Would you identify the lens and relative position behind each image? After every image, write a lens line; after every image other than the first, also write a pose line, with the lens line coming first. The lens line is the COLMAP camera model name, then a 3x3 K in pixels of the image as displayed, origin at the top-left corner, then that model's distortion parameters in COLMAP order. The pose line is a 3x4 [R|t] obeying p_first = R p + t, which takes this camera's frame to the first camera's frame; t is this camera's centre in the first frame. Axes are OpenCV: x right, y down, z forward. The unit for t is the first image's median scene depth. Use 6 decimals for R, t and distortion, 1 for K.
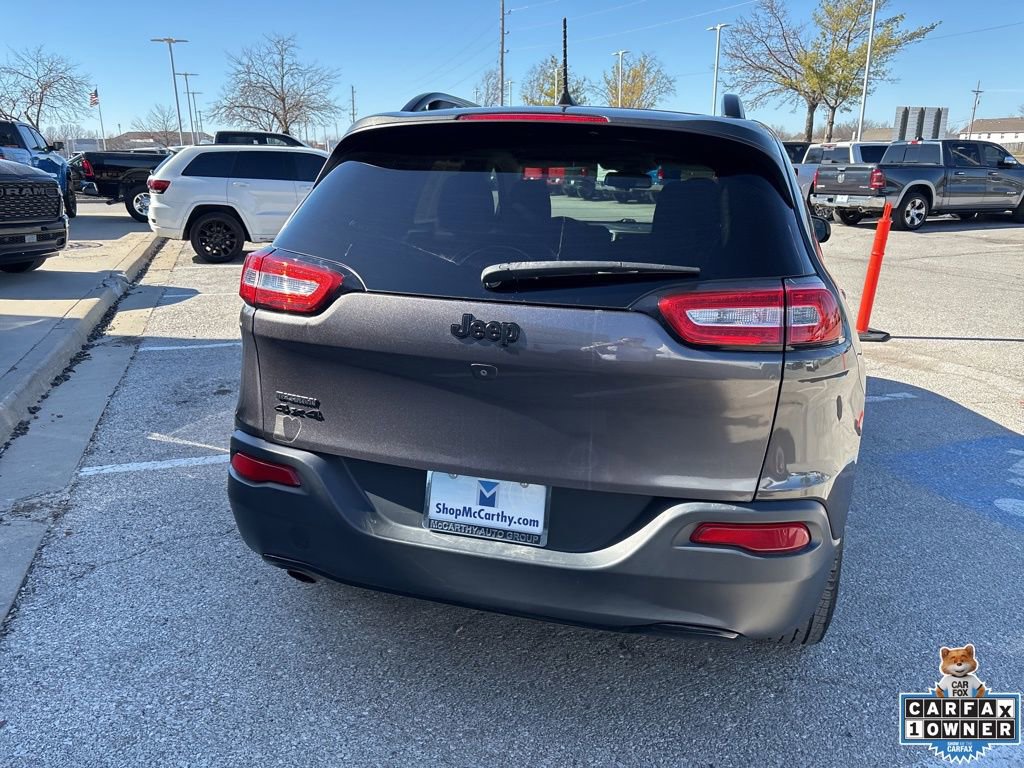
lens RADIAL K [[766.0, 0, 510.0], [0, 766.0, 390.1], [0, 0, 1]] dist [0.046239, -0.053463]
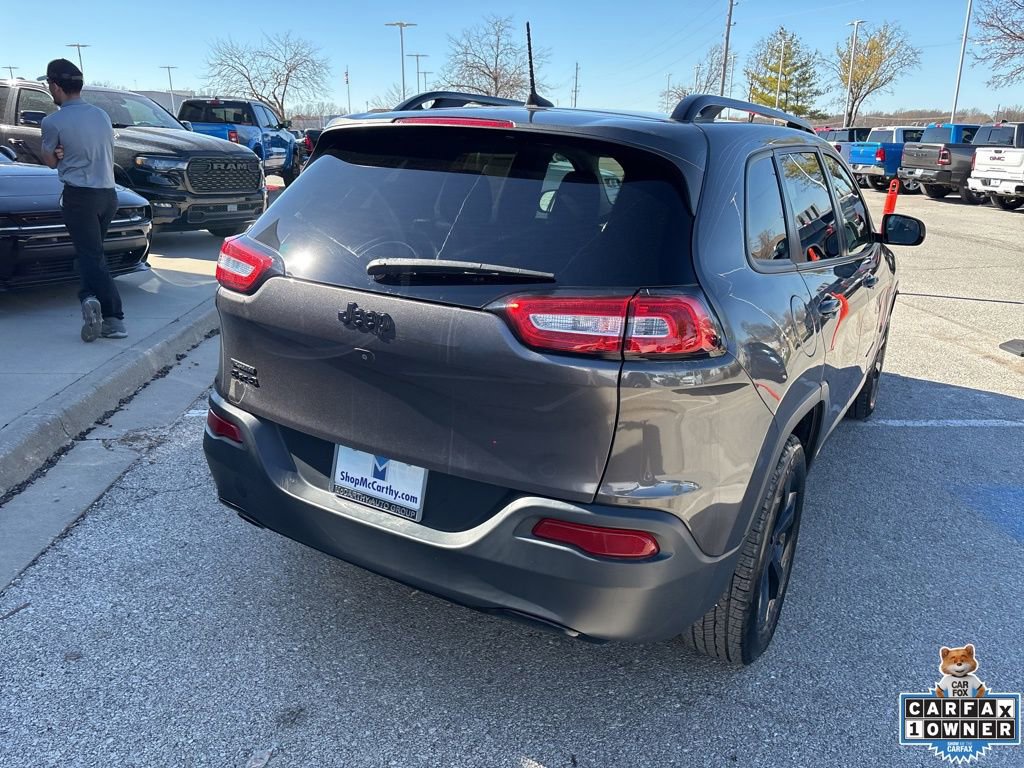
lens RADIAL K [[766.0, 0, 511.2], [0, 766.0, 383.4], [0, 0, 1]] dist [0.046239, -0.053463]
pose [[0.963516, 0.091500, -0.251524, 0.371948], [-0.086588, 0.995776, 0.030551, -0.030631], [0.253257, -0.007658, 0.967369, -0.009693]]
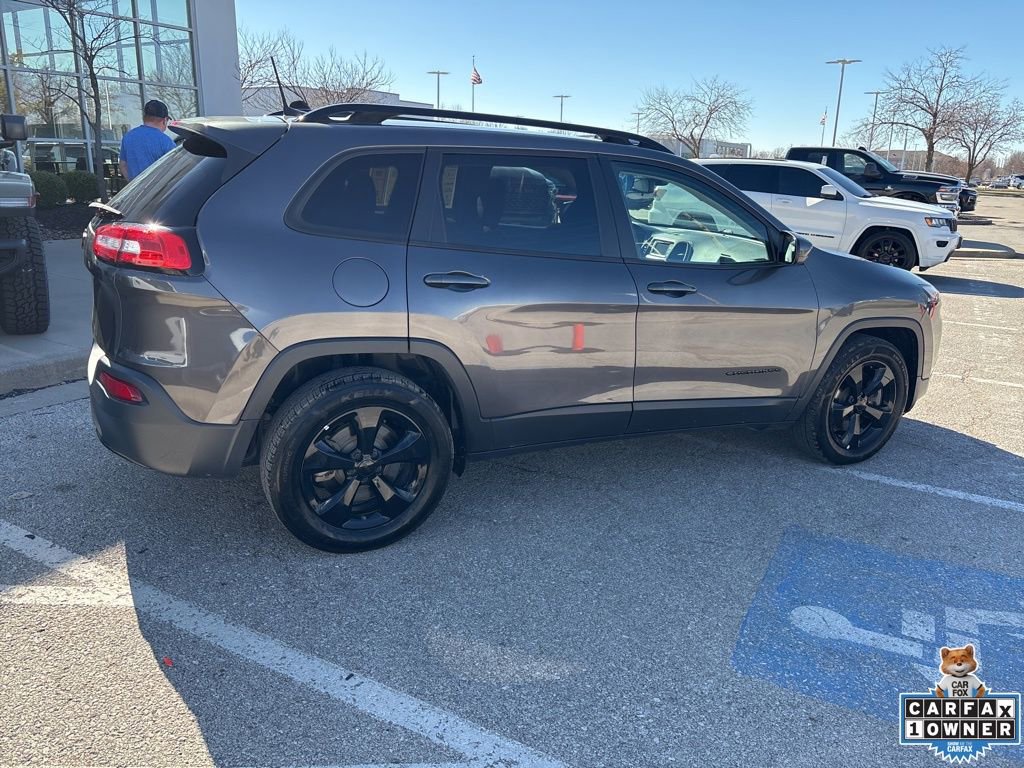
lens RADIAL K [[766.0, 0, 517.0], [0, 766.0, 382.7], [0, 0, 1]] dist [0.046239, -0.053463]
pose [[0.667616, 0.217480, -0.712033, 1.644212], [-0.239280, 0.968321, 0.071406, -0.101931], [0.705006, 0.122704, 0.698506, 0.396669]]
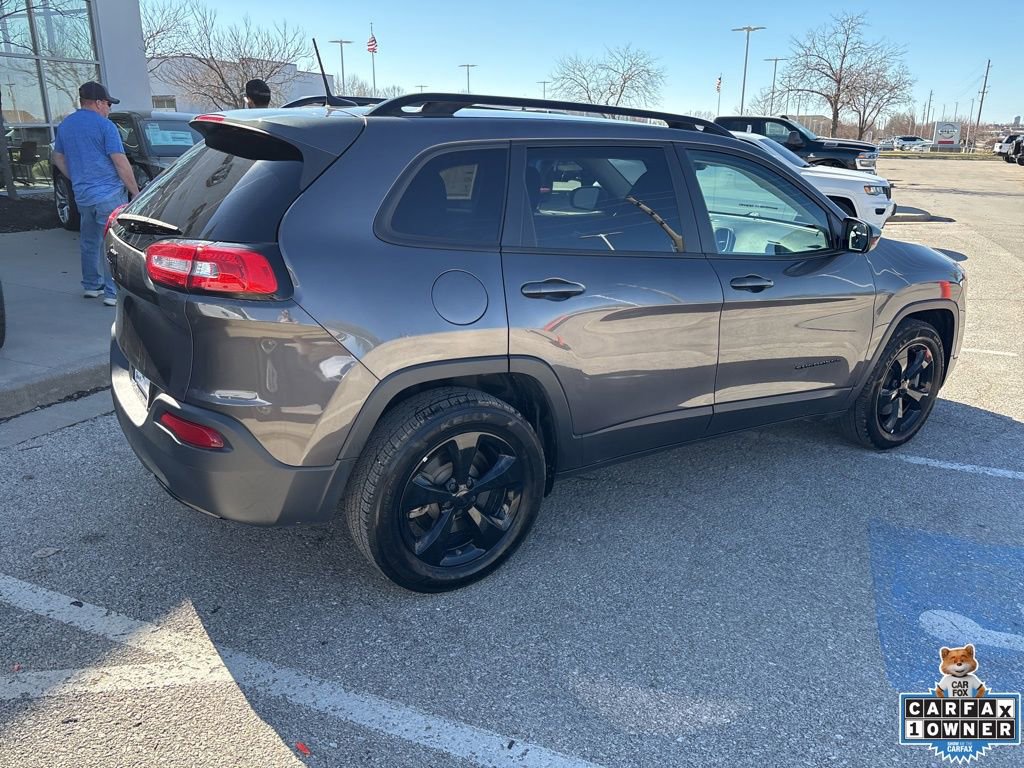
lens RADIAL K [[766.0, 0, 513.4], [0, 766.0, 387.6], [0, 0, 1]] dist [0.046239, -0.053463]
pose [[0.751200, 0.207851, -0.626496, 1.316160], [-0.197180, 0.976452, 0.087526, -0.094379], [0.629935, 0.057783, 0.774495, 0.254787]]
